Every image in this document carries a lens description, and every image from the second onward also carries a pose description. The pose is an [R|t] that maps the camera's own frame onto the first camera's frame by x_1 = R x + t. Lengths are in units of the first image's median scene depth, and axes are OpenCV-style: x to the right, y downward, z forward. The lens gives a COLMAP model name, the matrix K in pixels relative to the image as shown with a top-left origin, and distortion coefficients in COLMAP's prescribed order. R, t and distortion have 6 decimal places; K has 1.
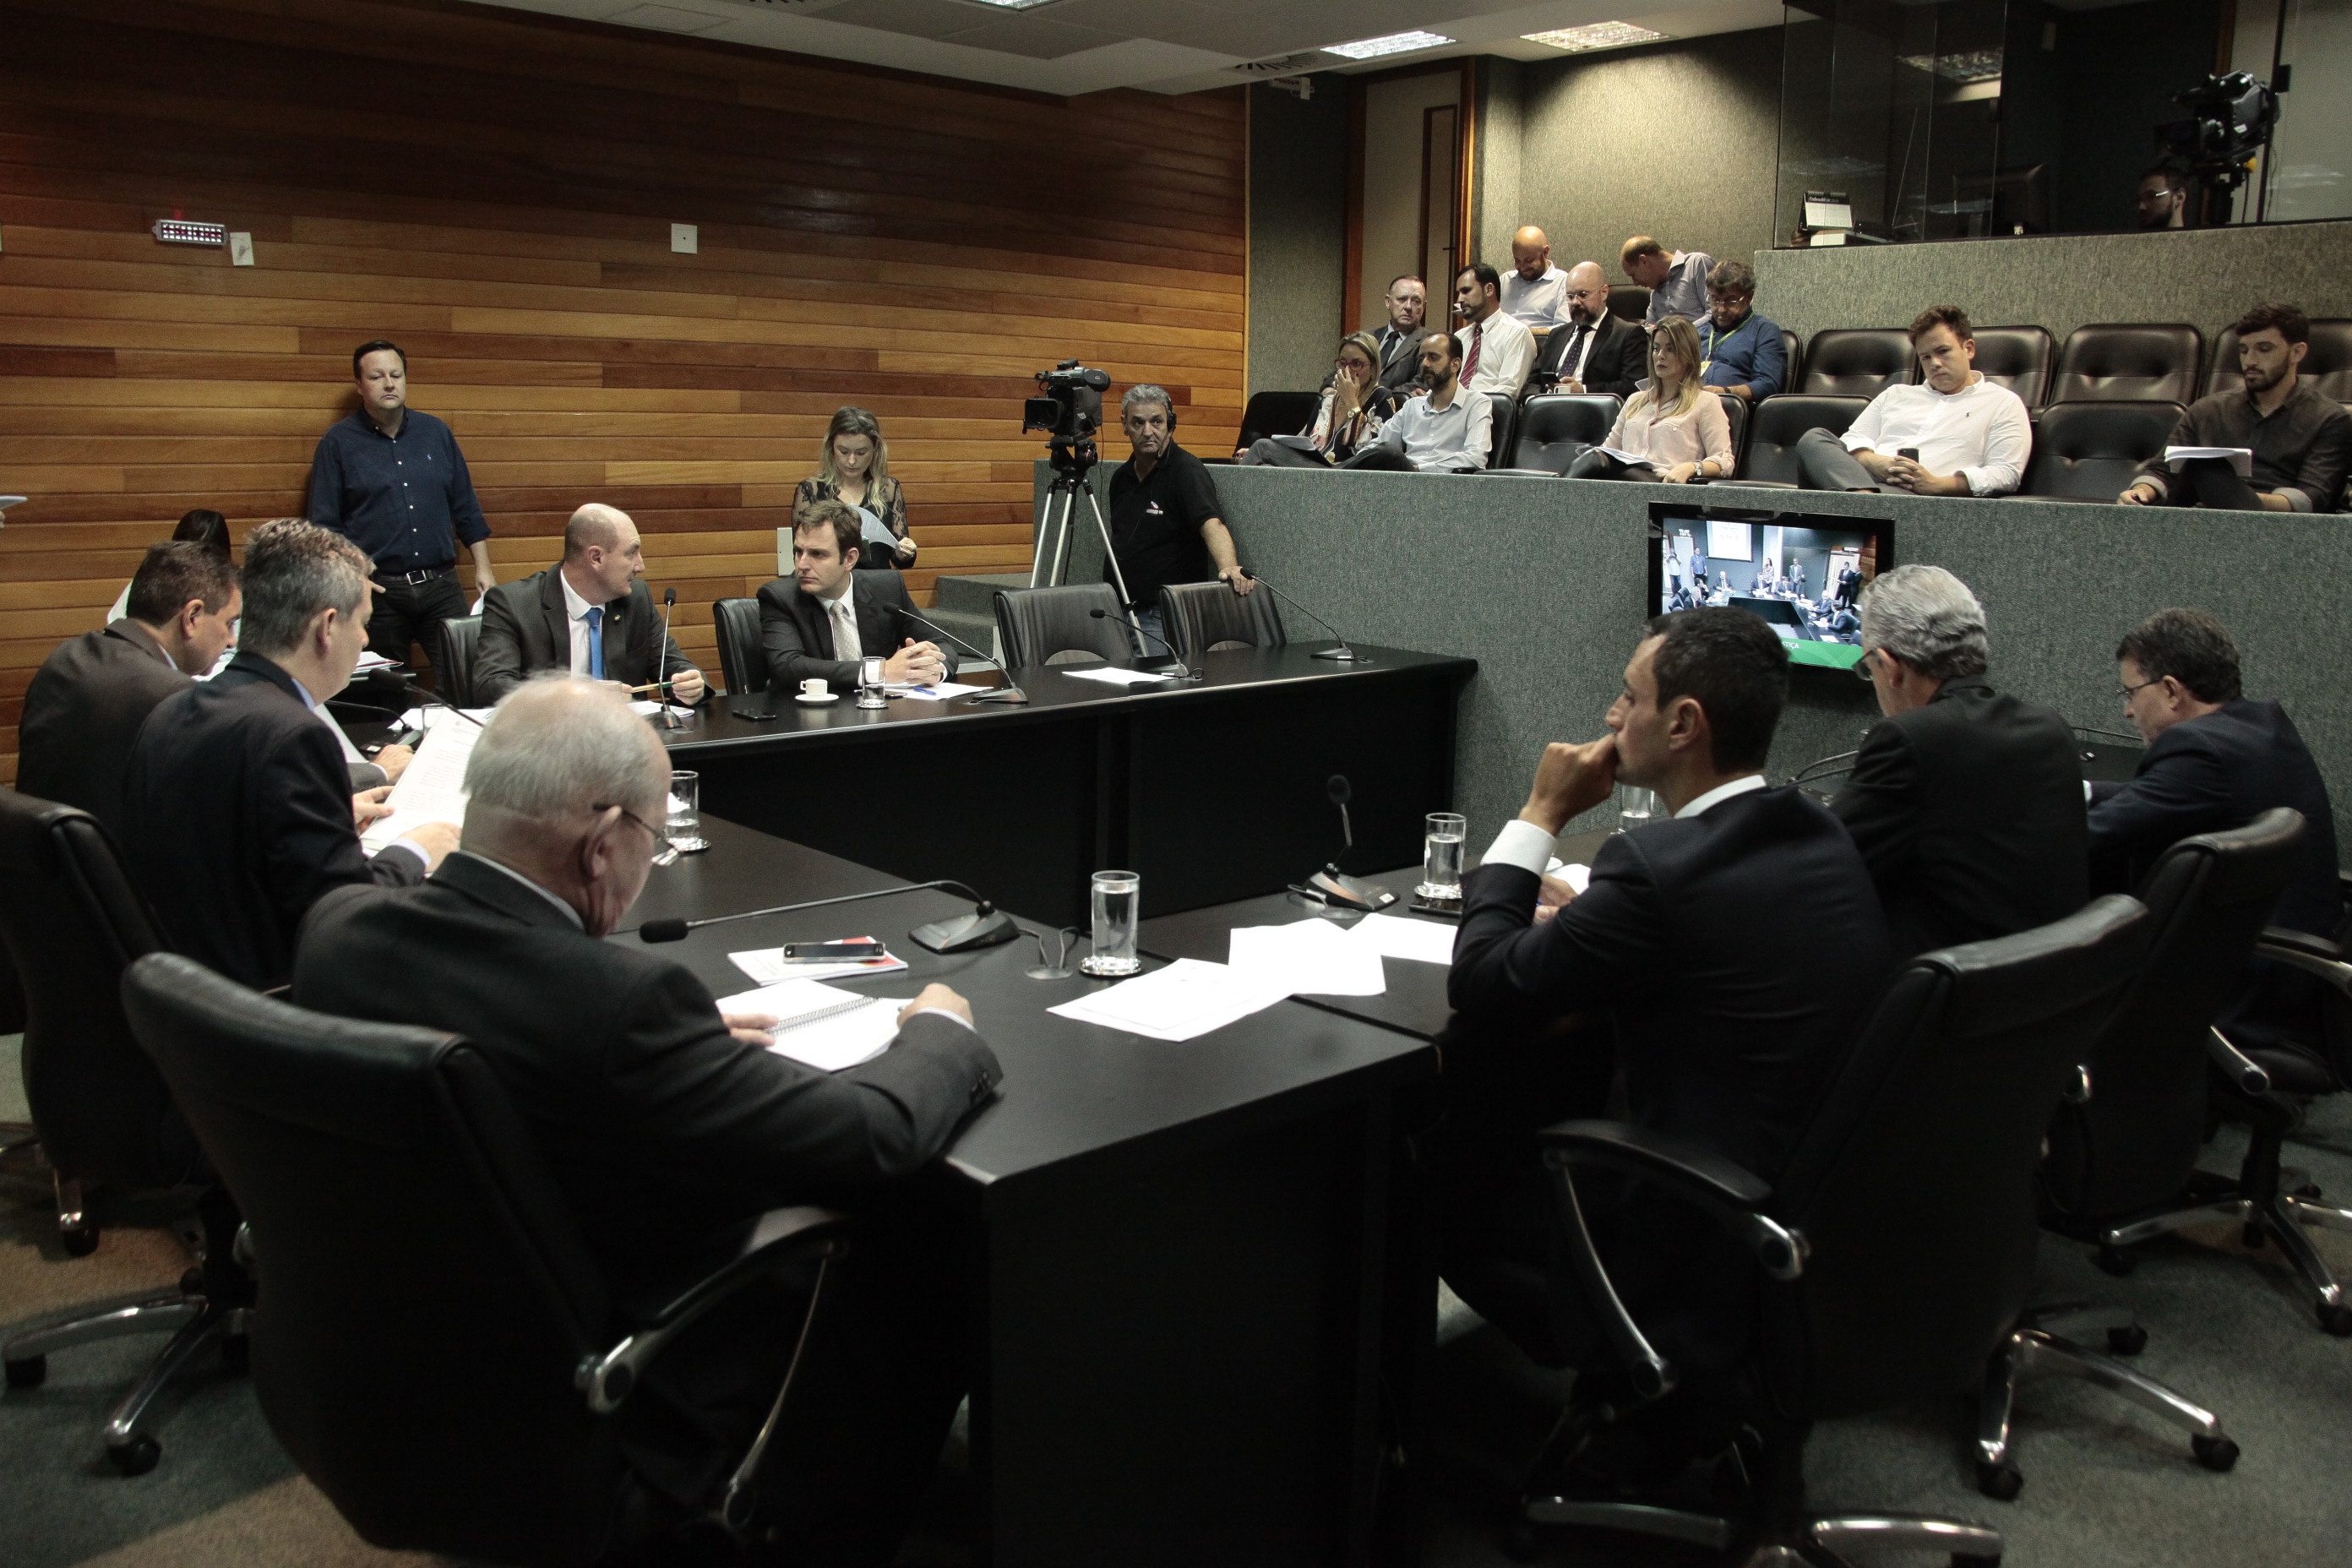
lens RADIAL K [[1998.0, 0, 1176.0], [0, 1998.0, 784.0], [0, 0, 1]] dist [0.005557, 0.014922]
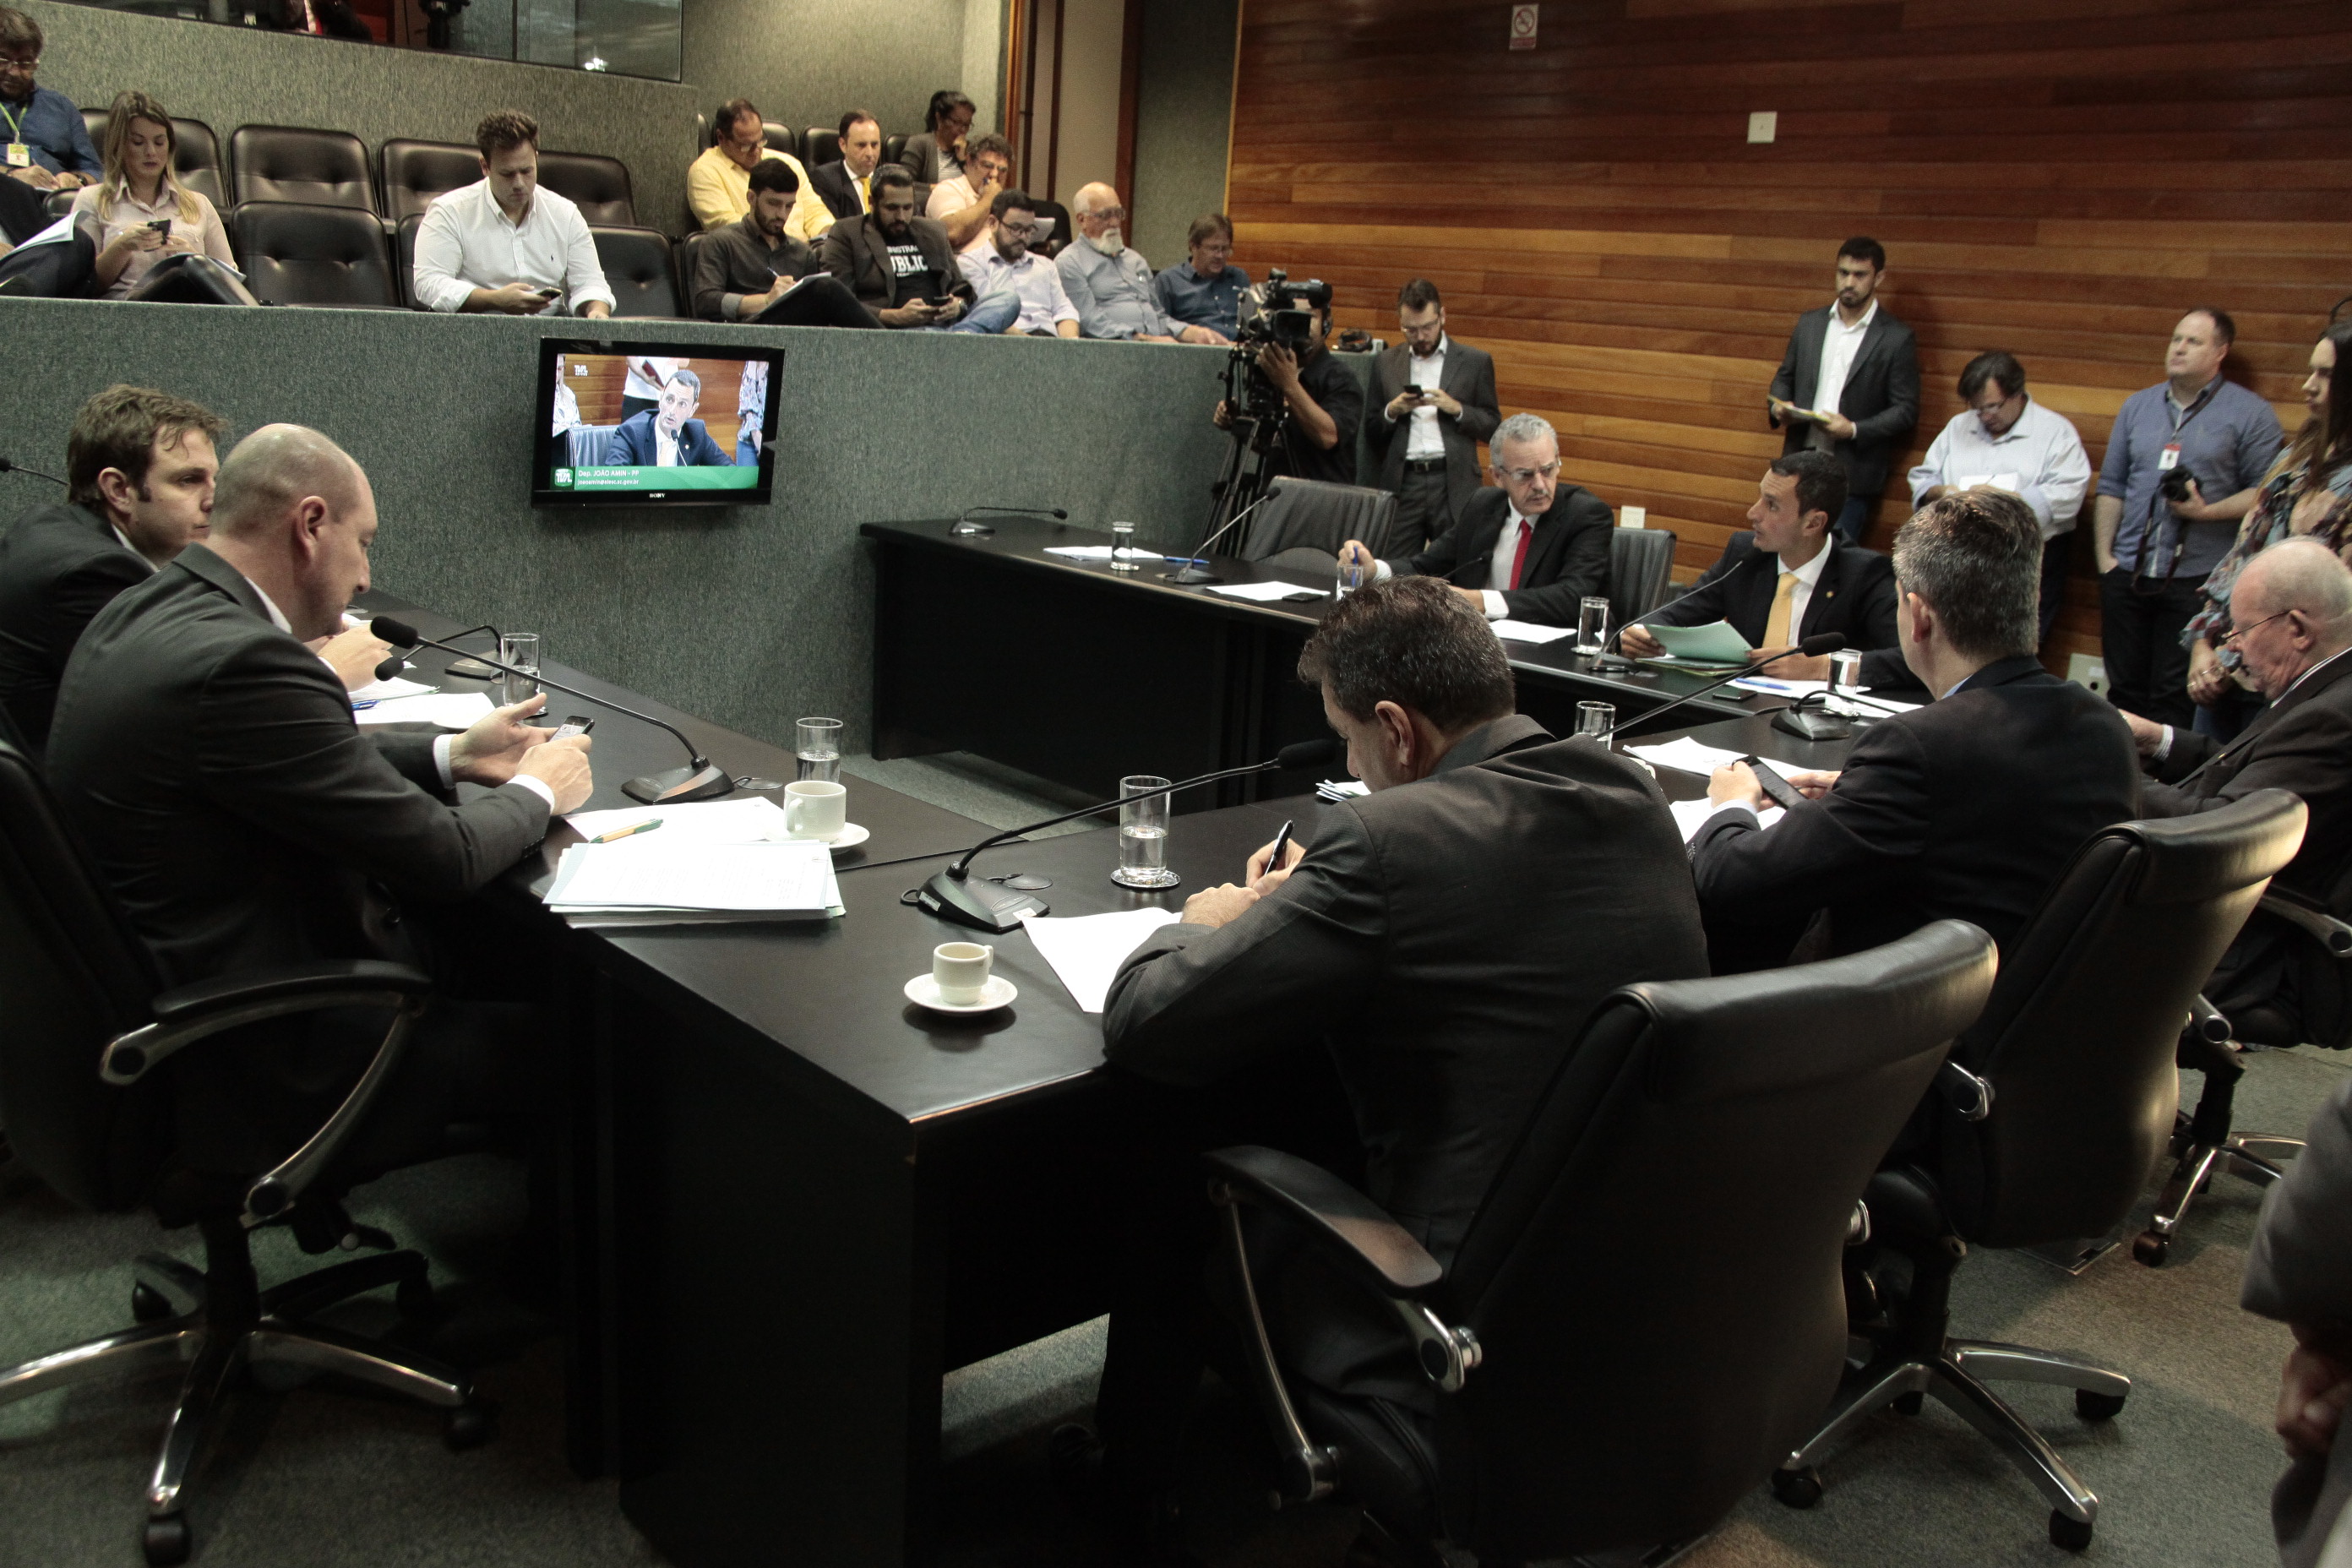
lens RADIAL K [[1998.0, 0, 1176.0], [0, 1998.0, 784.0], [0, 0, 1]] dist [0.005557, 0.014922]
pose [[0.019603, -0.258932, 0.965697, -0.656253], [0.128688, 0.958501, 0.254391, -0.130484], [-0.991491, 0.119287, 0.052111, 0.633761]]
